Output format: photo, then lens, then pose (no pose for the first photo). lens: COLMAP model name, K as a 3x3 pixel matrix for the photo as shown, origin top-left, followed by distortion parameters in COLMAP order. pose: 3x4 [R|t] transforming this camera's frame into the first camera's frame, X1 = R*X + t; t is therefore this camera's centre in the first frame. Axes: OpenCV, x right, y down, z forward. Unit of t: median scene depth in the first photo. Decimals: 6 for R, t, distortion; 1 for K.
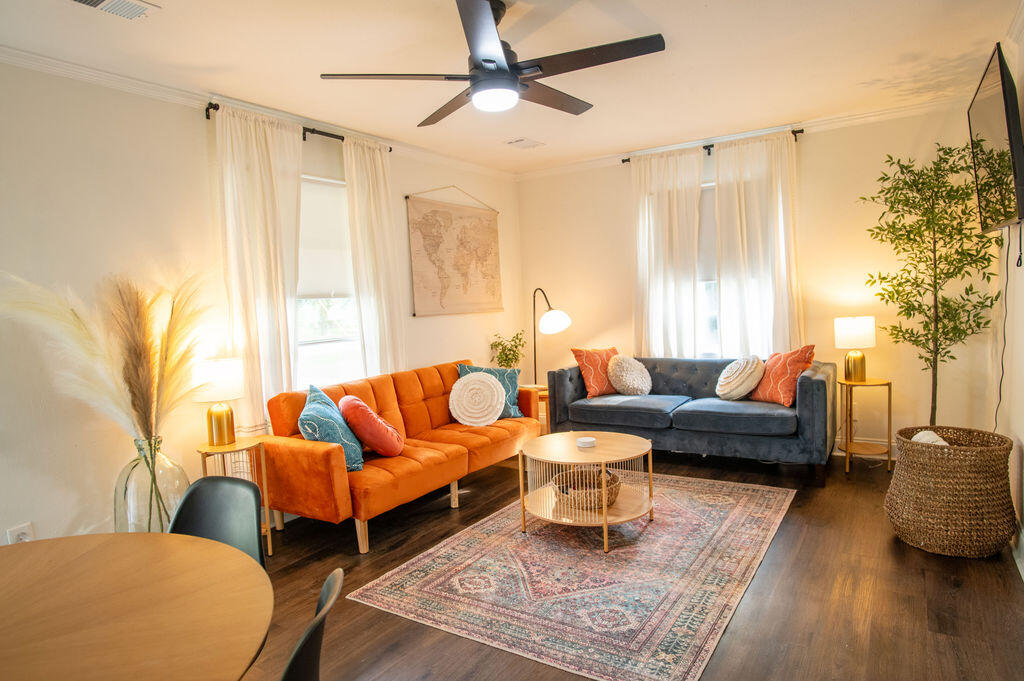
lens RADIAL K [[597.9, 0, 513.4], [0, 597.9, 354.9], [0, 0, 1]] dist [-0.027628, 0.000073]
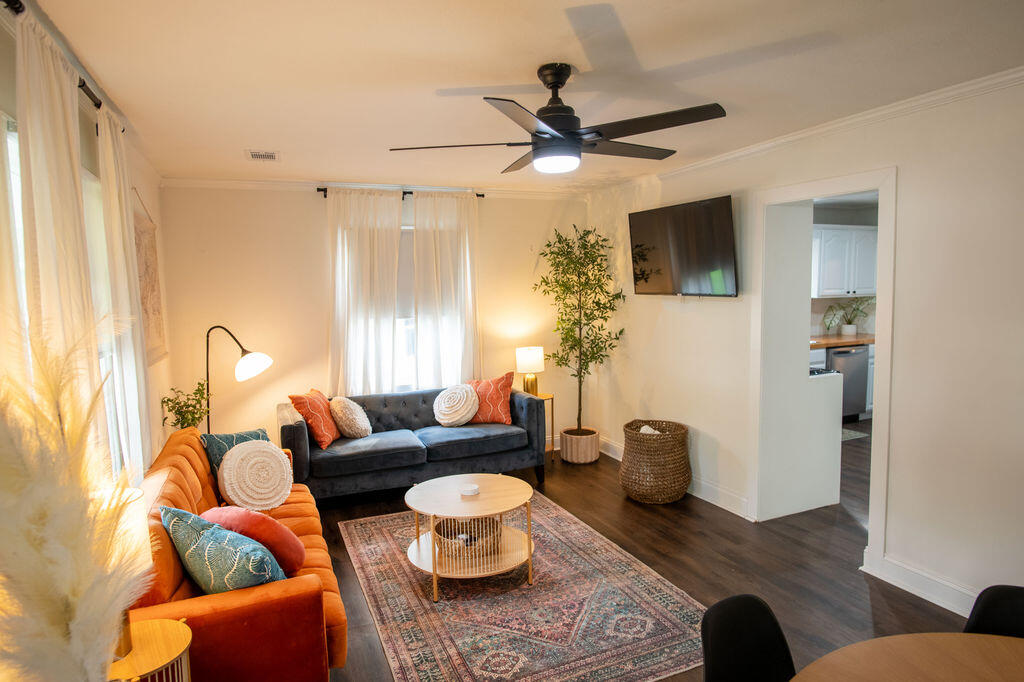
lens RADIAL K [[597.9, 0, 513.4], [0, 597.9, 355.4], [0, 0, 1]] dist [-0.027628, 0.000073]
pose [[0.566338, -0.056385, 0.822242, -0.513575], [0.078250, 0.996829, 0.014461, -0.068107], [-0.820450, 0.056150, 0.568954, 0.285070]]
